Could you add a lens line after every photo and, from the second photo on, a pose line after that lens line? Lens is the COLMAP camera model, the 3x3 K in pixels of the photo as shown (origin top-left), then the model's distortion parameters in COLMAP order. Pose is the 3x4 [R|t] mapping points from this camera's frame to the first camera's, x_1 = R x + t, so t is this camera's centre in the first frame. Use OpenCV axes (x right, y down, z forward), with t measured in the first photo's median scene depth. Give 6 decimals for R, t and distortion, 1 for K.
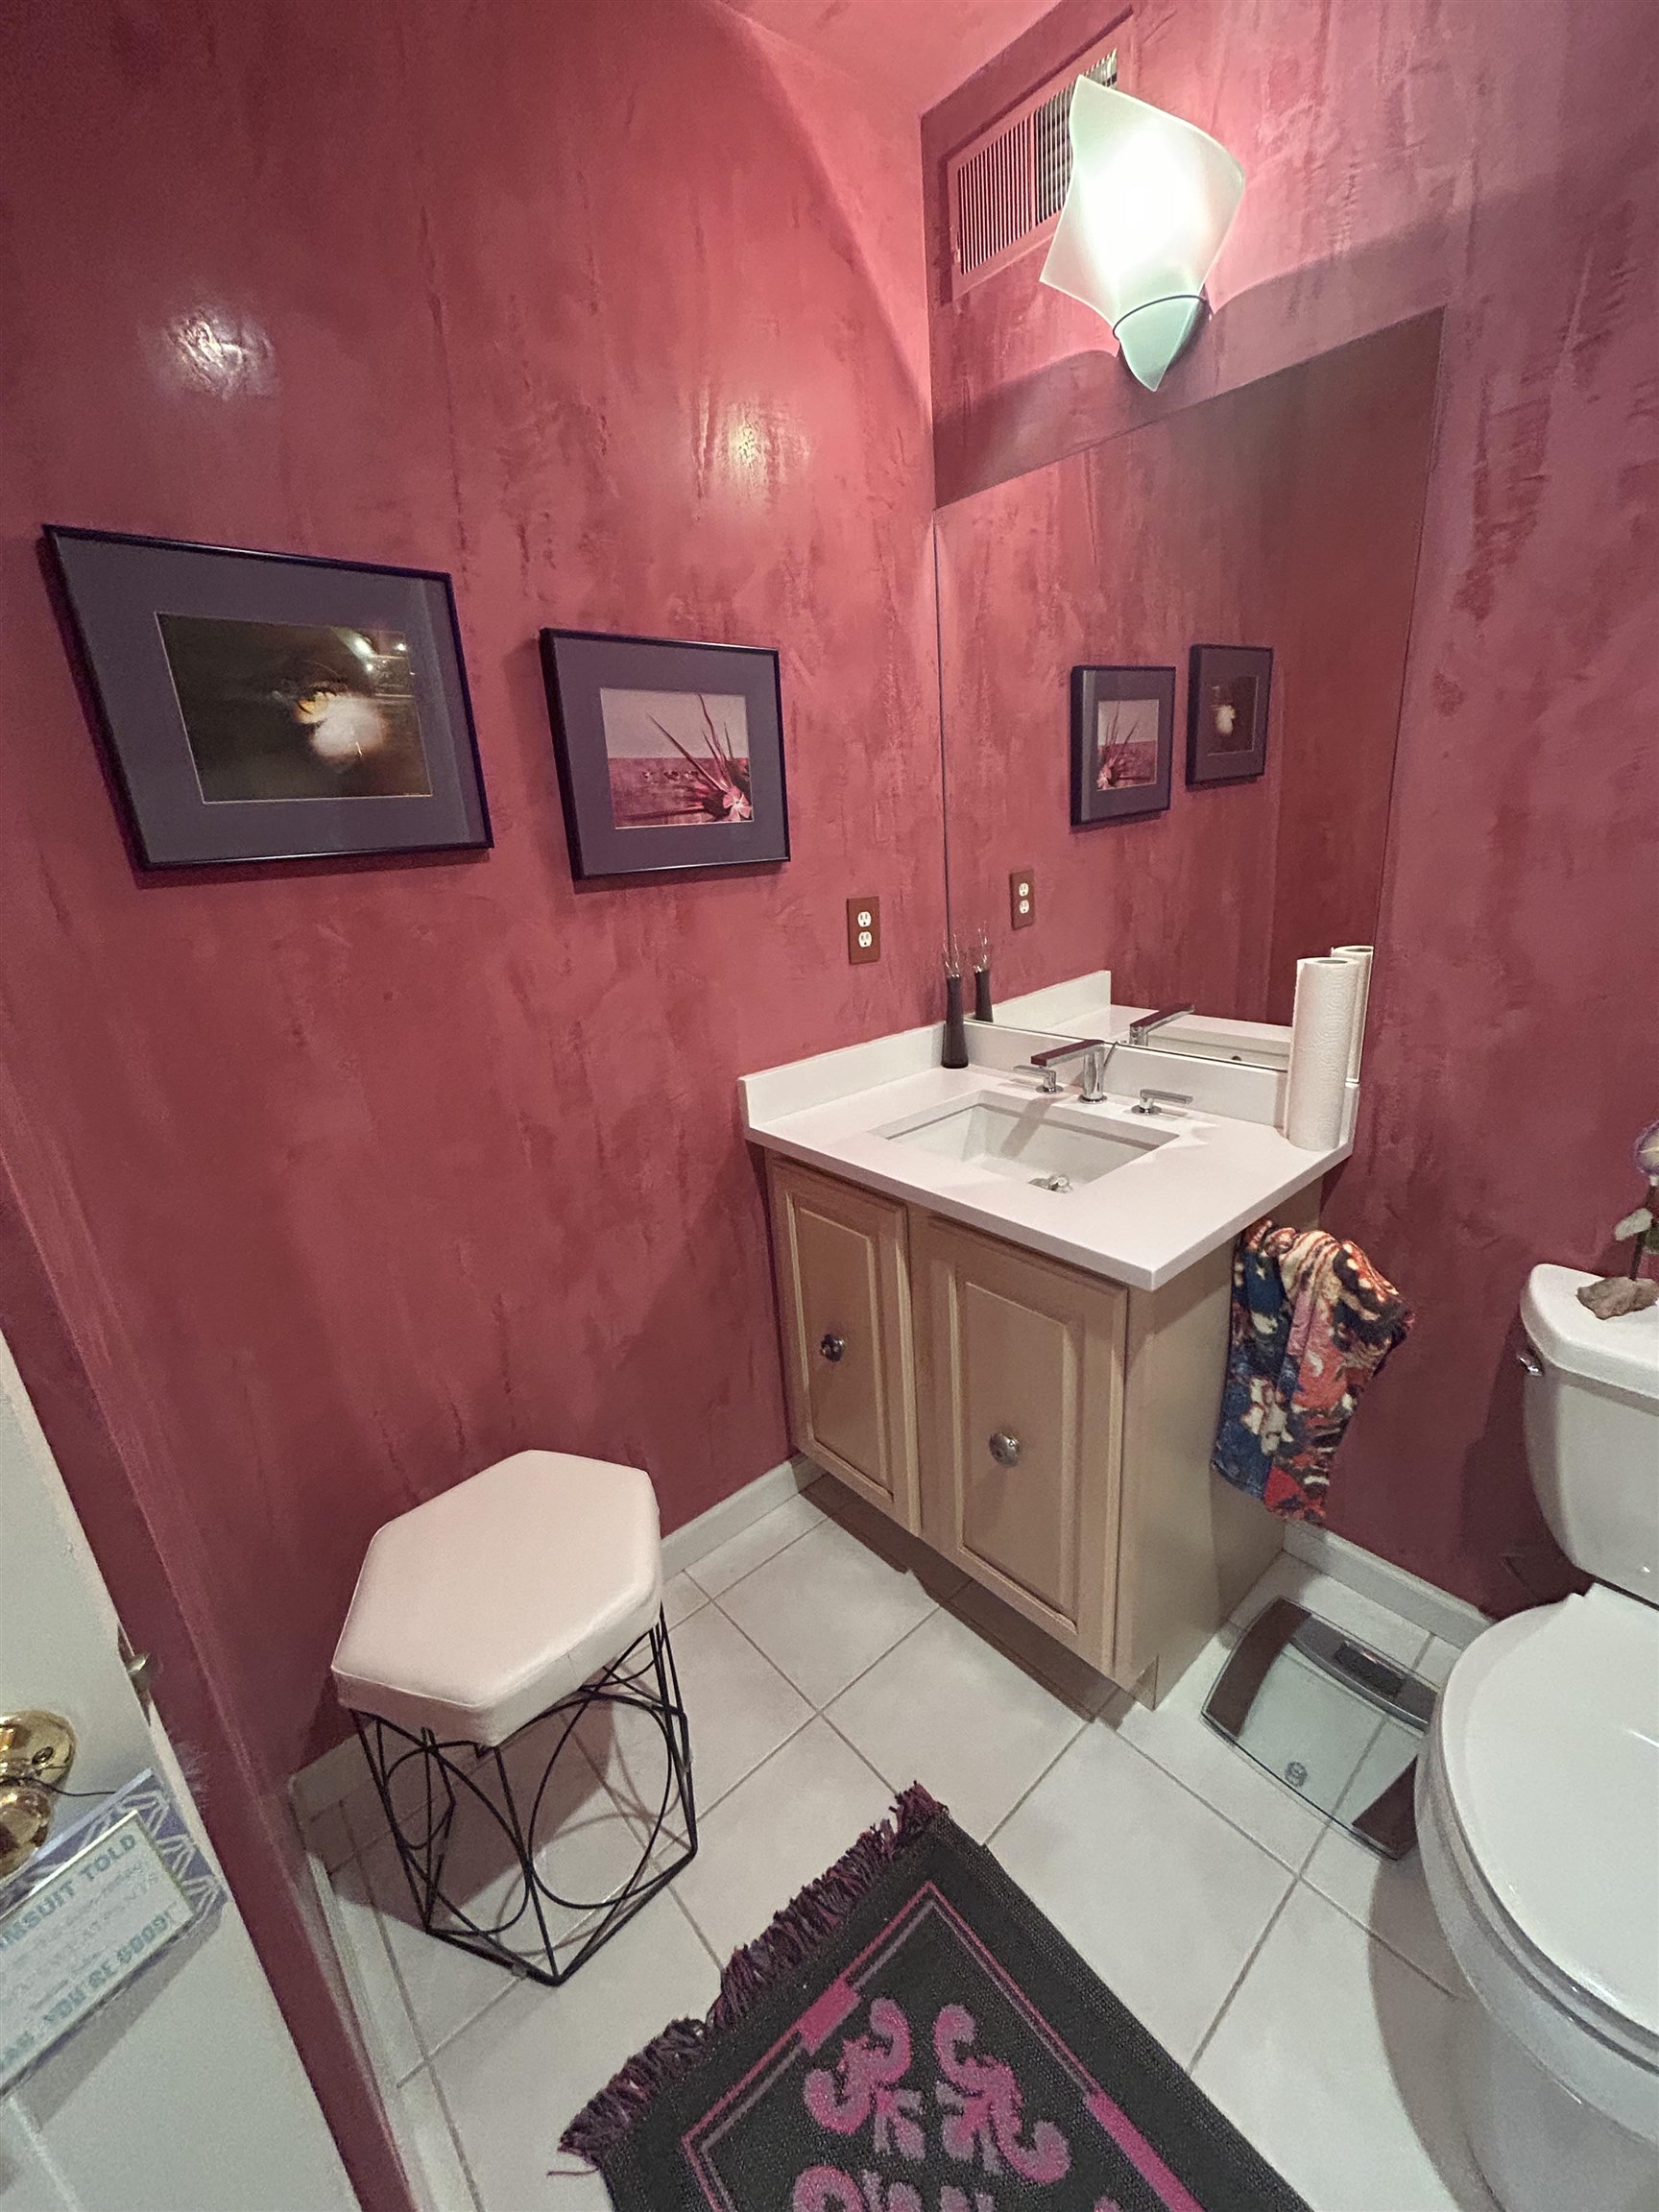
lens RADIAL K [[902.0, 0, 829.6], [0, 902.0, 1105.9], [0, 0, 1]] dist [0.000409, 0.000660]
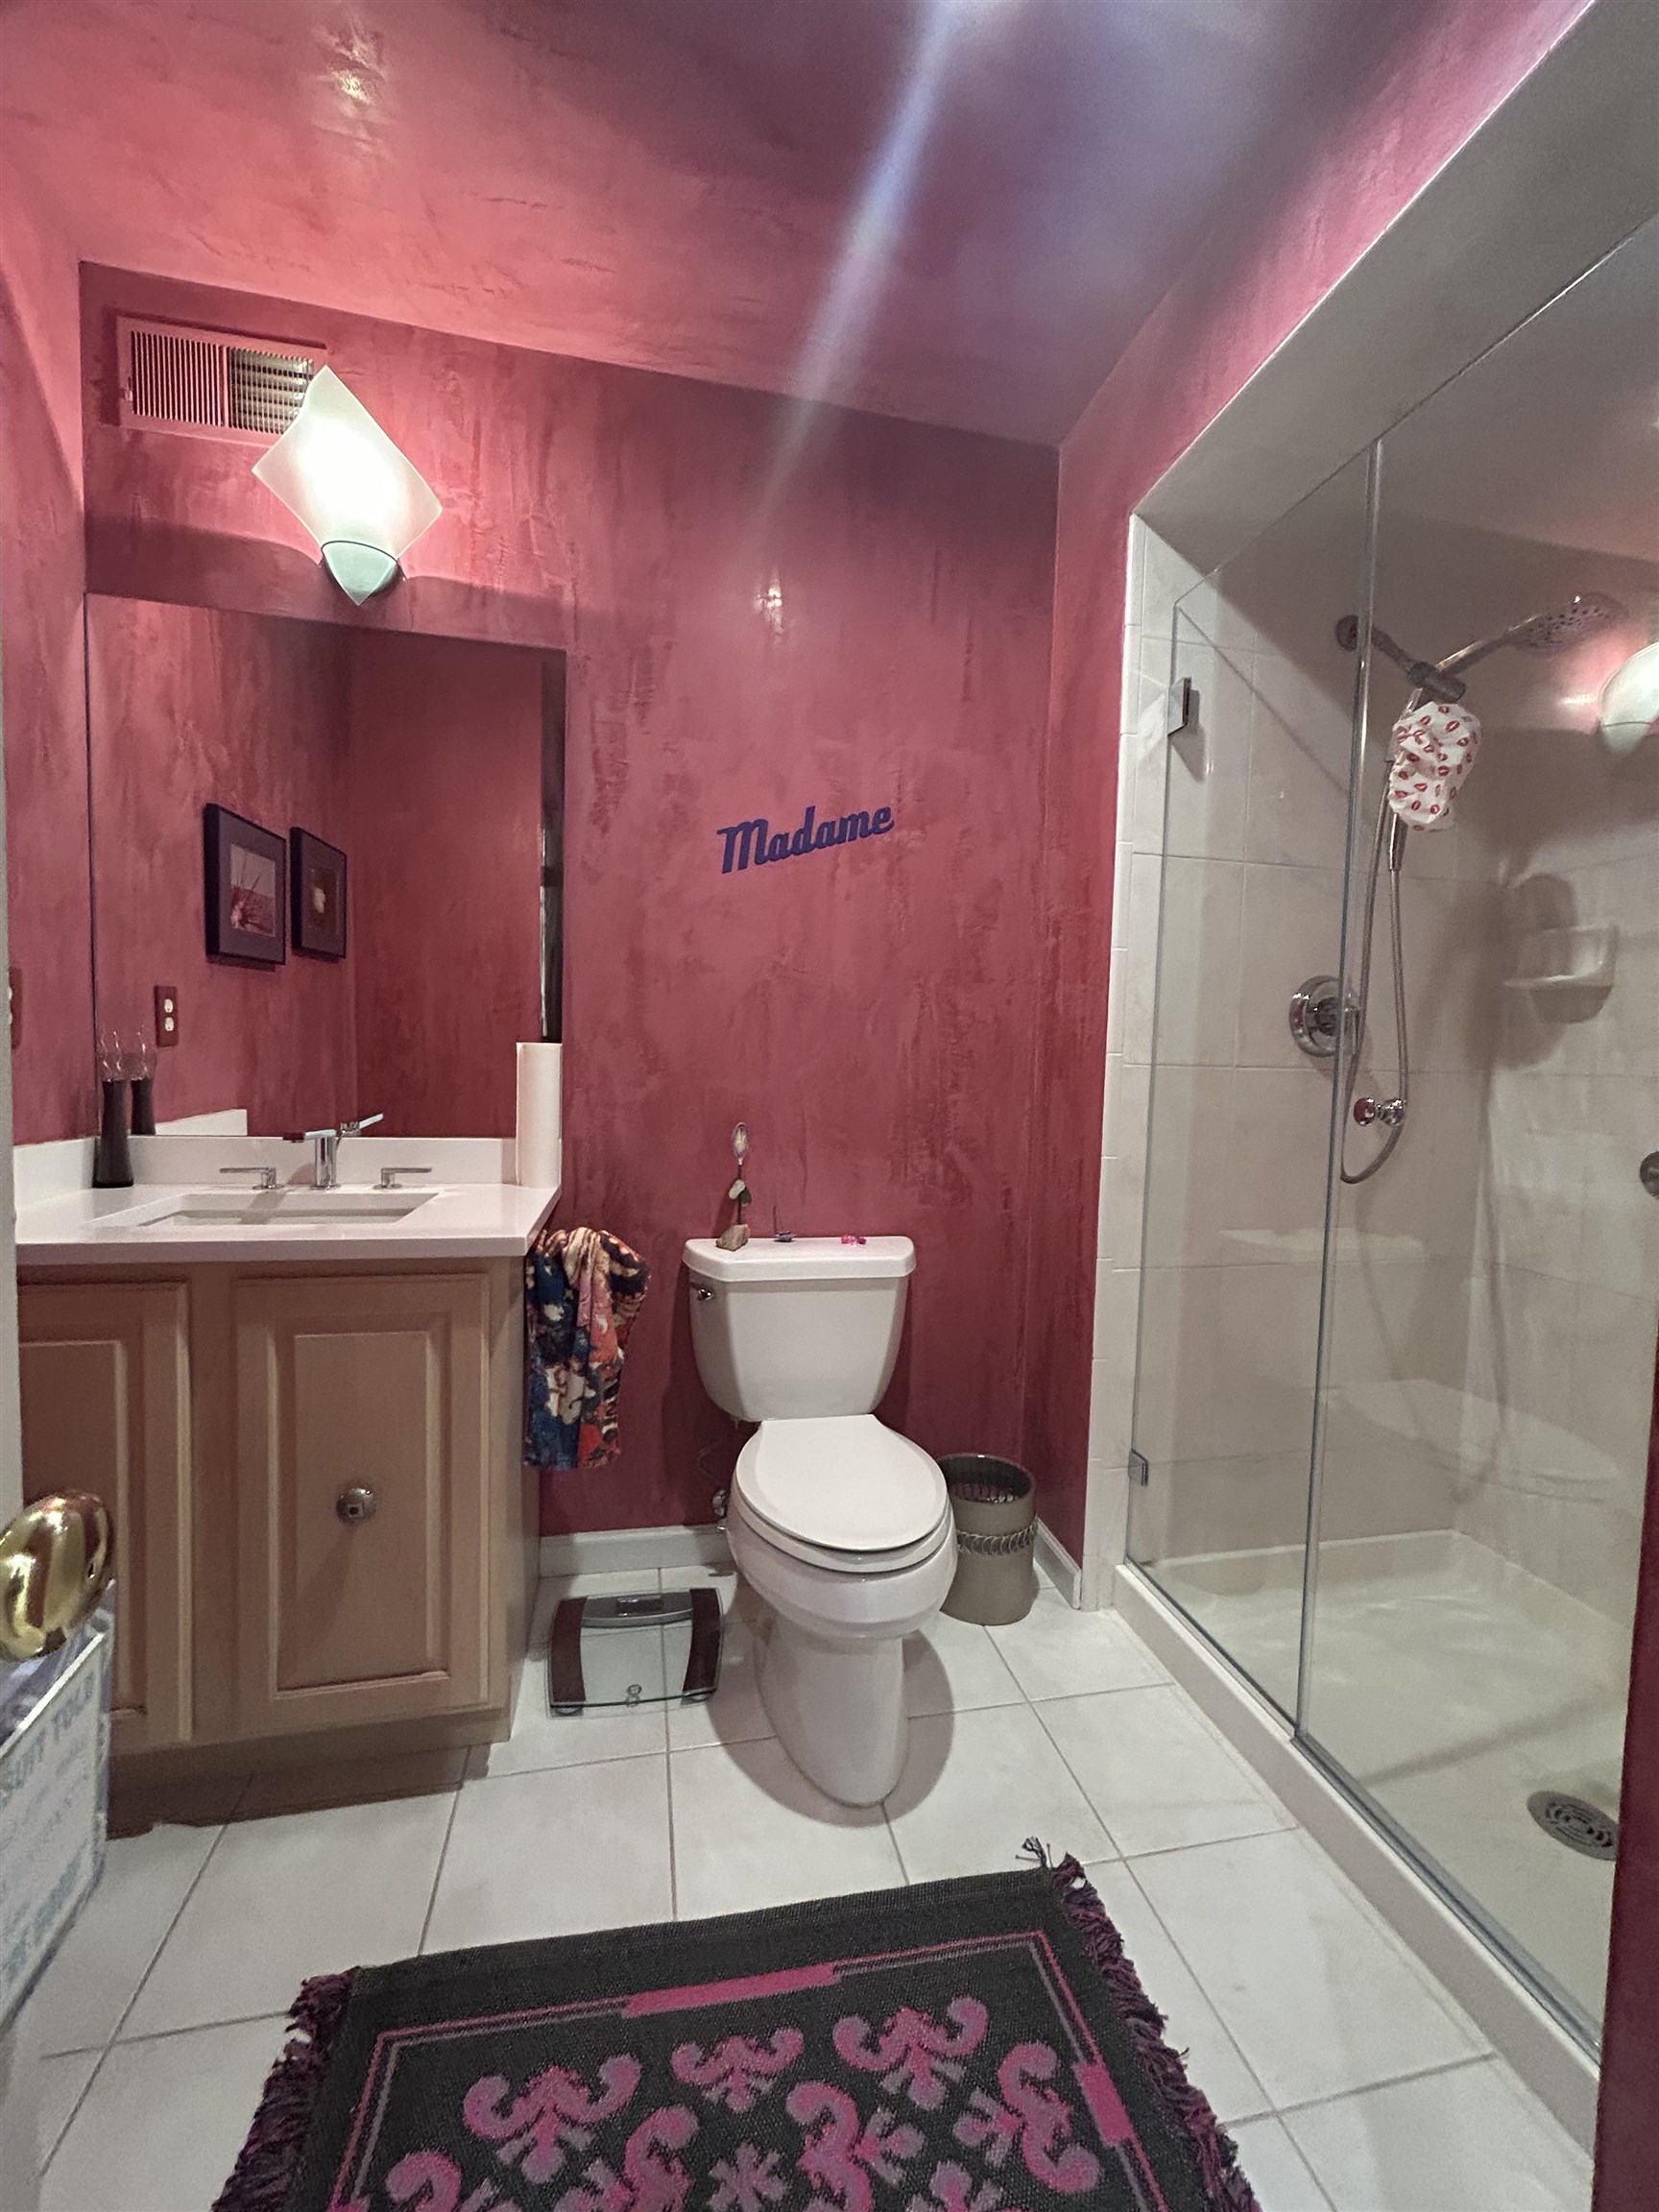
lens RADIAL K [[902.0, 0, 840.7], [0, 902.0, 1111.0], [0, 0, 1]] dist [0.000409, 0.000660]
pose [[0.471308, 0.032392, 0.881374, -0.428887], [0.219075, 0.963706, -0.152567, 0.246831], [-0.854327, 0.264993, 0.447106, 0.037972]]
